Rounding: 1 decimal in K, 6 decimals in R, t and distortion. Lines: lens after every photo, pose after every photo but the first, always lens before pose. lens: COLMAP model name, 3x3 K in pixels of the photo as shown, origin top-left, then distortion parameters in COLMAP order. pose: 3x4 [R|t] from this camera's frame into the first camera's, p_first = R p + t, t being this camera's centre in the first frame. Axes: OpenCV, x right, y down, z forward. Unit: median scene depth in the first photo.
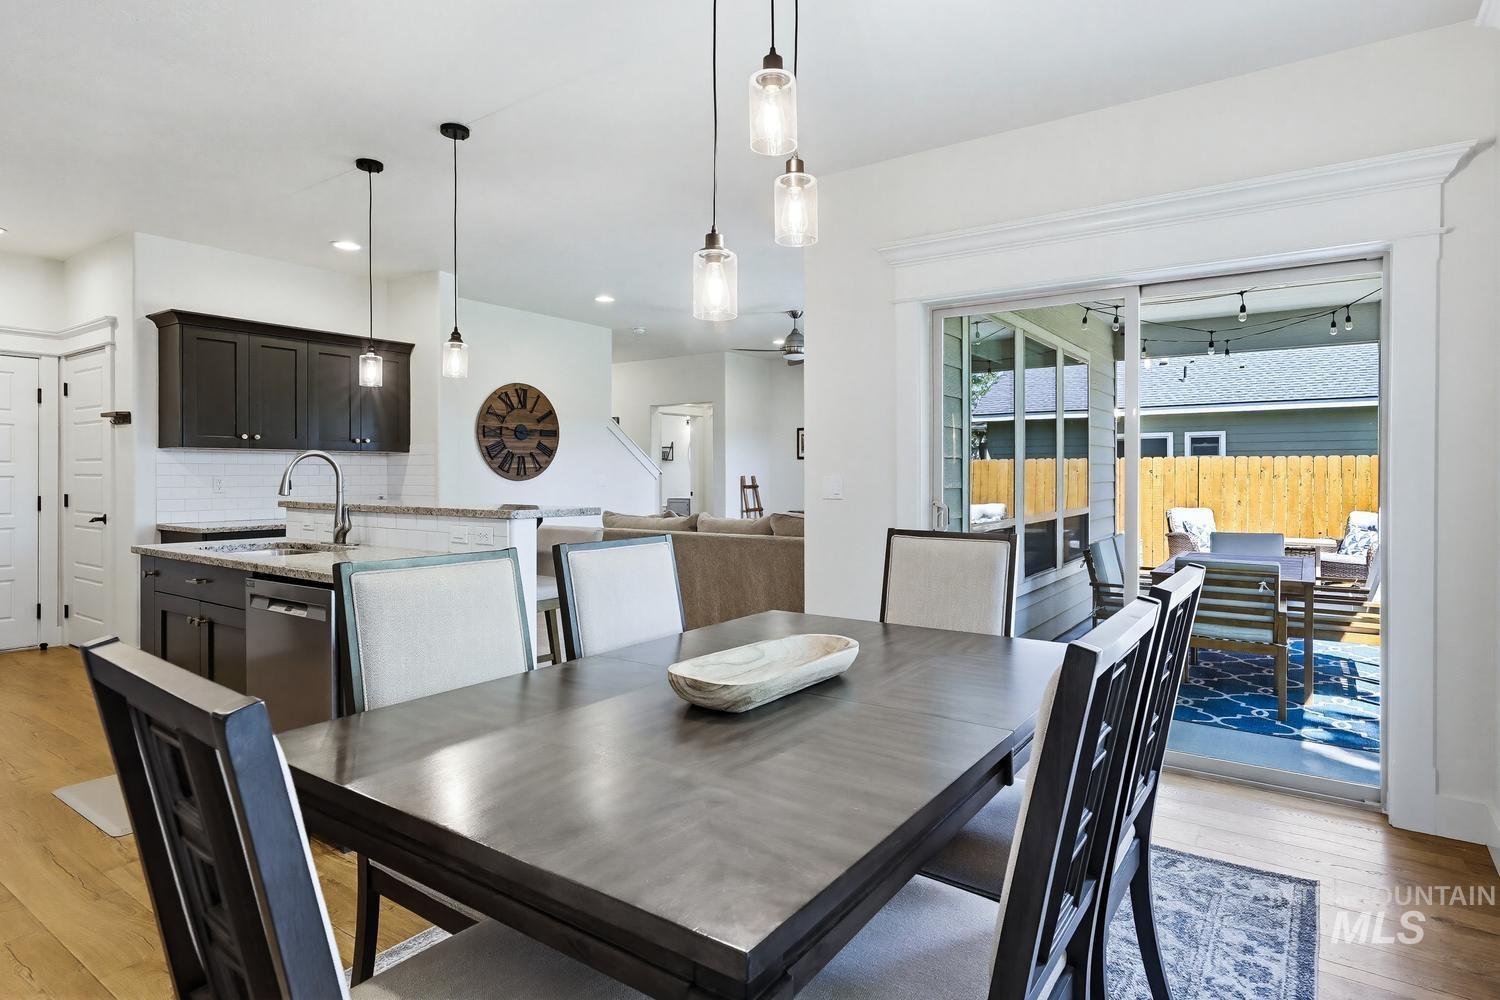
lens RADIAL K [[793.2, 0, 774.5], [0, 793.2, 479.1], [0, 0, 1]] dist [0.000311, -0.000287]
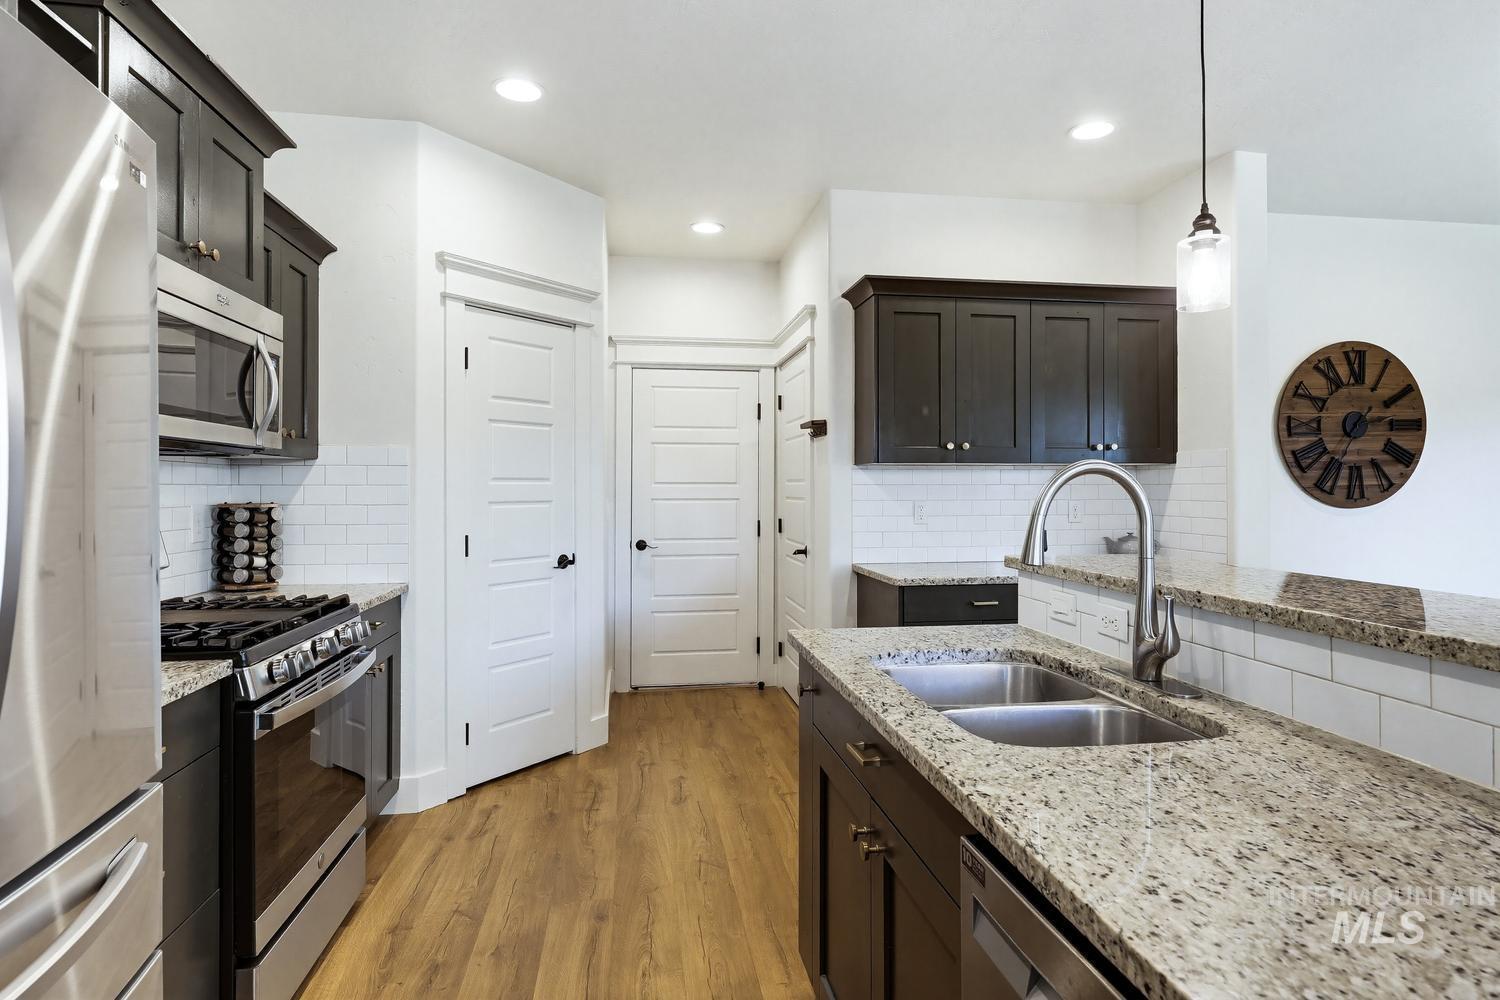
lens RADIAL K [[810.7, 0, 755.7], [0, 810.7, 486.0], [0, 0, 1]] dist [0.004443, -0.002871]
pose [[0.680861, -0.004086, -0.732401, -0.235363], [-0.002301, 0.999968, -0.007717, -0.011109], [0.732409, 0.006940, 0.680830, 0.349410]]
